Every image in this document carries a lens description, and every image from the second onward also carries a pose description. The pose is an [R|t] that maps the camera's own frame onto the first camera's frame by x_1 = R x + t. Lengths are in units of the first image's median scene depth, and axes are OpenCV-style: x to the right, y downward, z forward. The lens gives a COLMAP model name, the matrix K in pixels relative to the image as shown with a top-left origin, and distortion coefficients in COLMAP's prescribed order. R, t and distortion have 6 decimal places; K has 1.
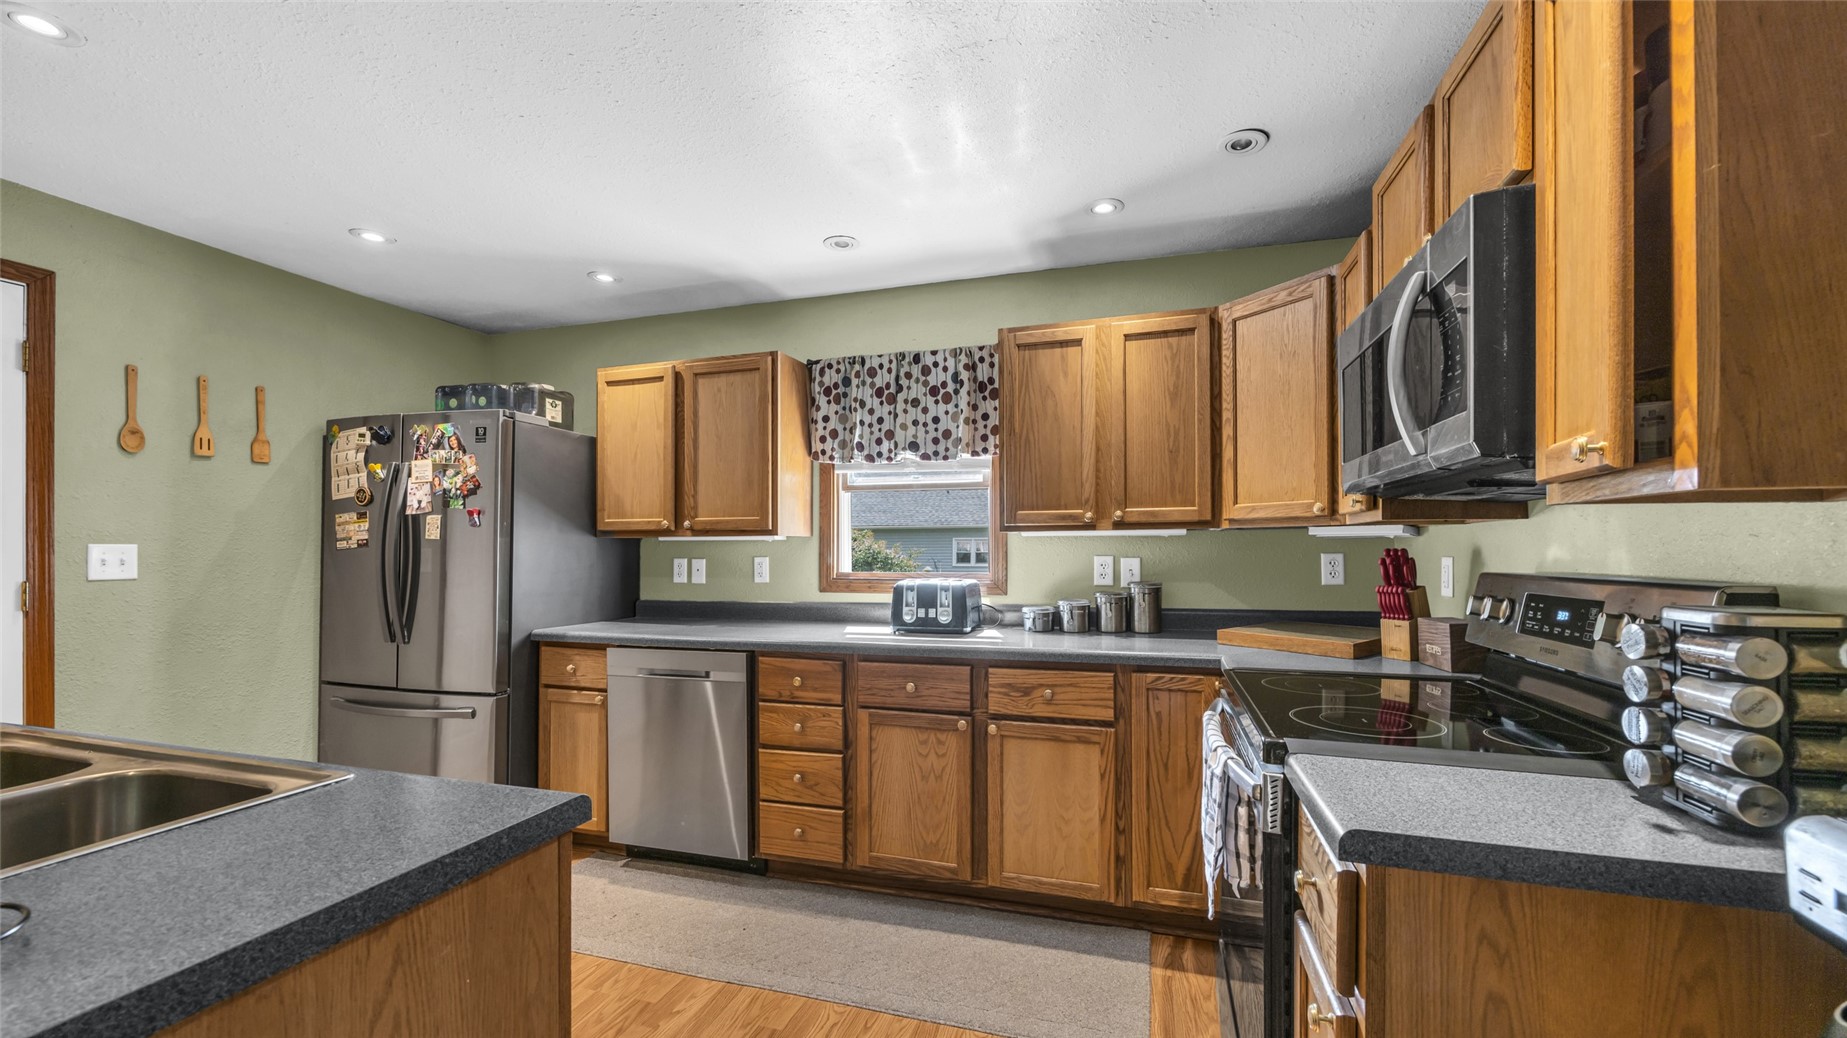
lens RADIAL K [[724.0, 0, 935.7], [0, 724.0, 535.9], [0, 0, 1]] dist [-0.000532, -0.000331]
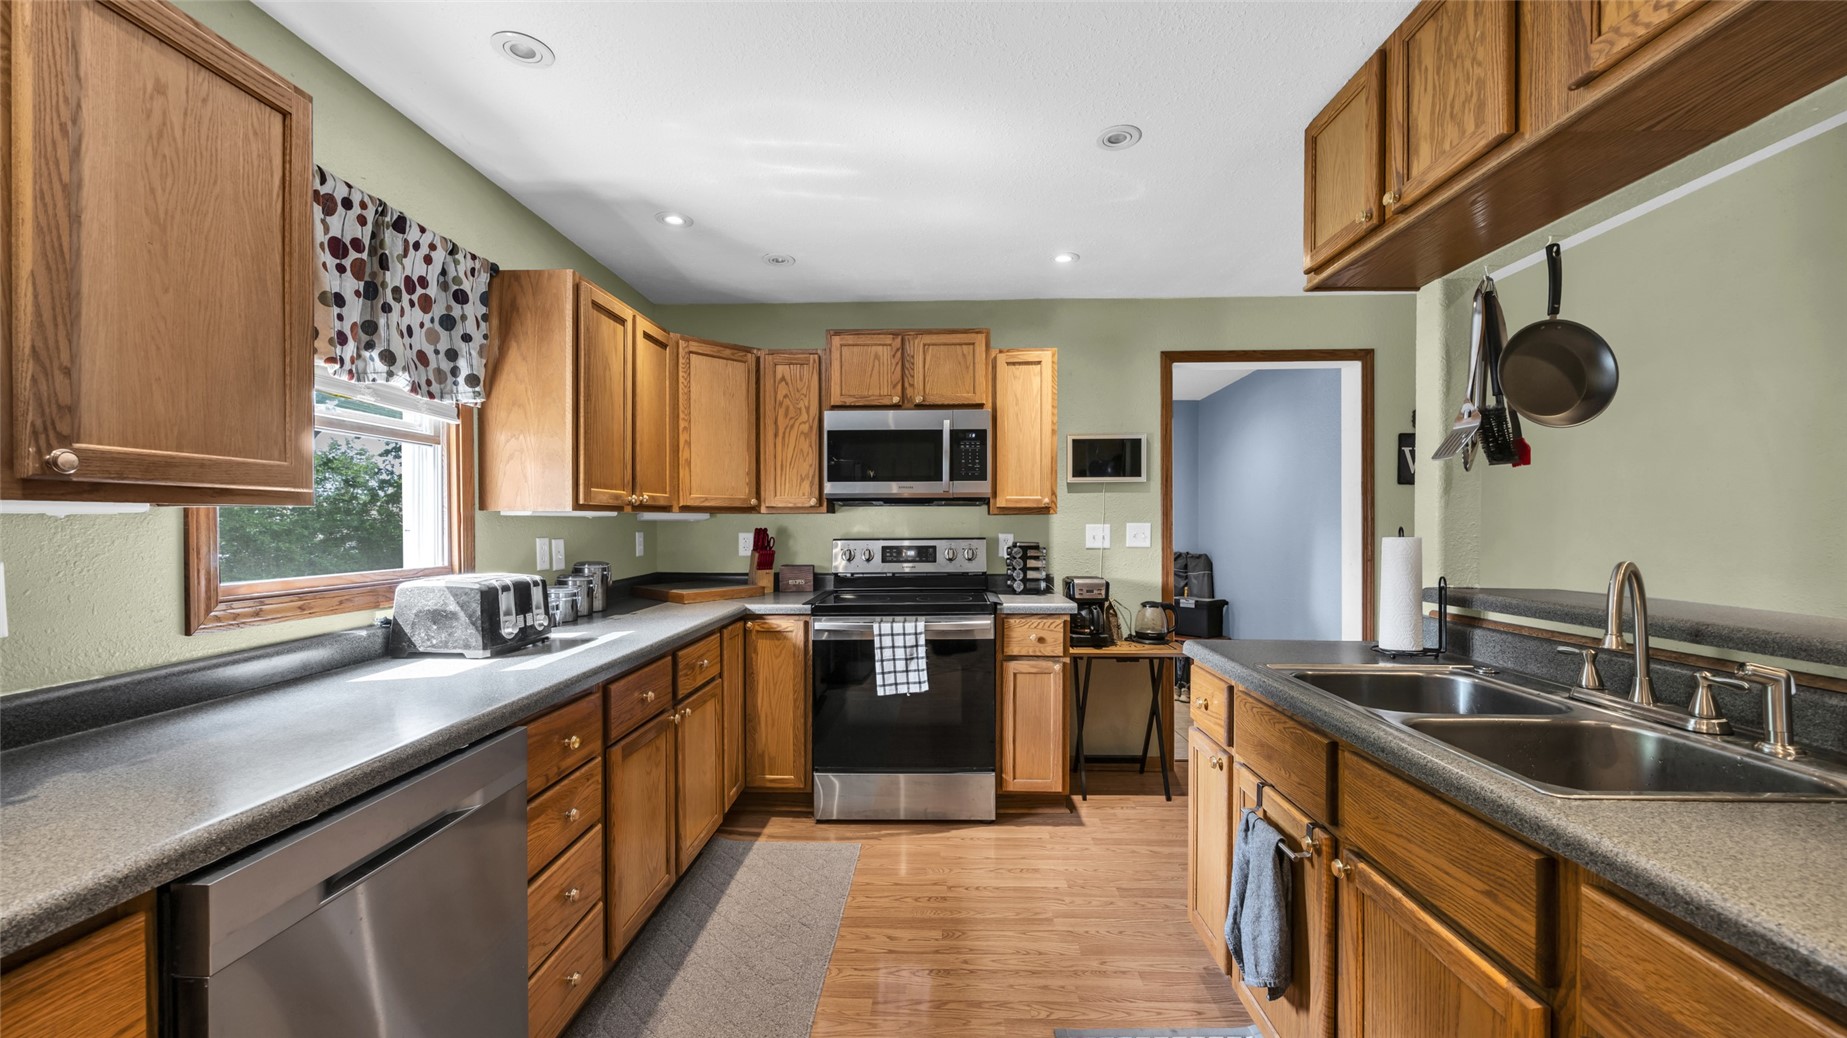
lens RADIAL K [[724.0, 0, 929.0], [0, 724.0, 528.7], [0, 0, 1]] dist [-0.000532, -0.000331]
pose [[-0.263734, -0.003655, 0.964589, -0.808221], [-0.010368, 0.999946, 0.000954, 0.010313], [-0.964540, -0.009749, -0.263757, 0.792675]]
